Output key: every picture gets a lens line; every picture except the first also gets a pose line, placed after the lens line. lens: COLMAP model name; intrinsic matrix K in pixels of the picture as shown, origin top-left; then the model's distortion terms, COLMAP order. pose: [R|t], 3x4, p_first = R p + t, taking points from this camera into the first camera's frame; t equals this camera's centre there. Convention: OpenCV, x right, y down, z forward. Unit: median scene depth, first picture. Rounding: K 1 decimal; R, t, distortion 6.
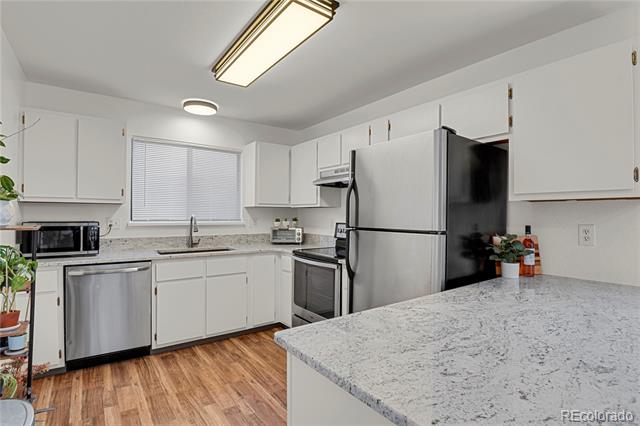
lens RADIAL K [[328.4, 0, 323.2], [0, 328.4, 212.8], [0, 0, 1]] dist [-0.003440, -0.000789]
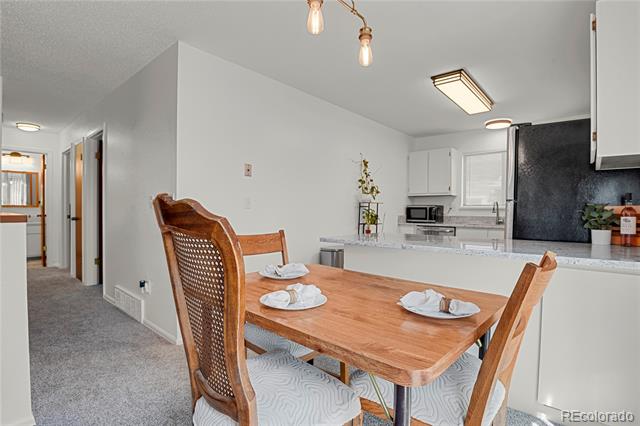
lens RADIAL K [[328.4, 0, 318.3], [0, 328.4, 212.1], [0, 0, 1]] dist [-0.003440, -0.000789]
pose [[0.201335, -0.000603, -0.979522, 0.897029], [-0.008934, 0.999957, -0.002452, 0.070629], [0.979482, 0.009244, 0.201320, -0.016294]]
